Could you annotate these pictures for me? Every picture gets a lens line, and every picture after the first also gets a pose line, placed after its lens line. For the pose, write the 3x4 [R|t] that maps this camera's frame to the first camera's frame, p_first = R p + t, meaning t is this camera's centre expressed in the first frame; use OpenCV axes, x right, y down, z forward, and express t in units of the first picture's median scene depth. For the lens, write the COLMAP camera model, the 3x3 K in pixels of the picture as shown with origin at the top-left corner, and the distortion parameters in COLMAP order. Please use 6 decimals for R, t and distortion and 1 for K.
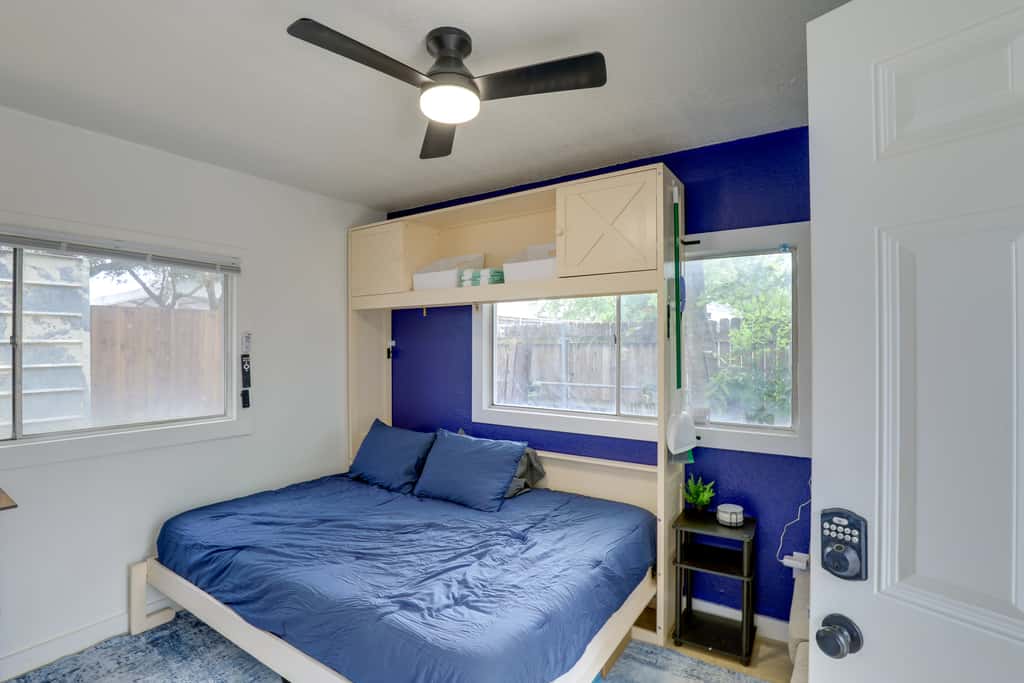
lens RADIAL K [[482.6, 0, 513.0], [0, 482.6, 344.2], [0, 0, 1]] dist [-0.023852, 0.002525]
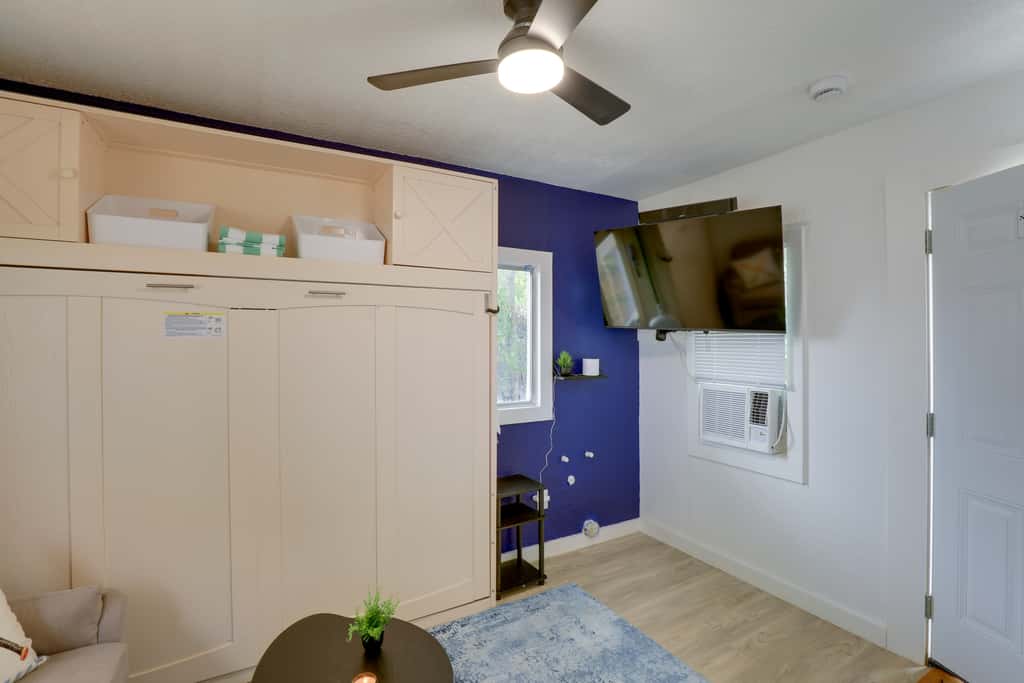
lens RADIAL K [[482.6, 0, 512.8], [0, 482.6, 340.6], [0, 0, 1]] dist [-0.023852, 0.002525]
pose [[0.443096, 0.001472, 0.896473, -0.636972], [-0.000577, 0.999999, -0.001357, 0.004915], [-0.896474, 0.000084, 0.443096, 0.420053]]
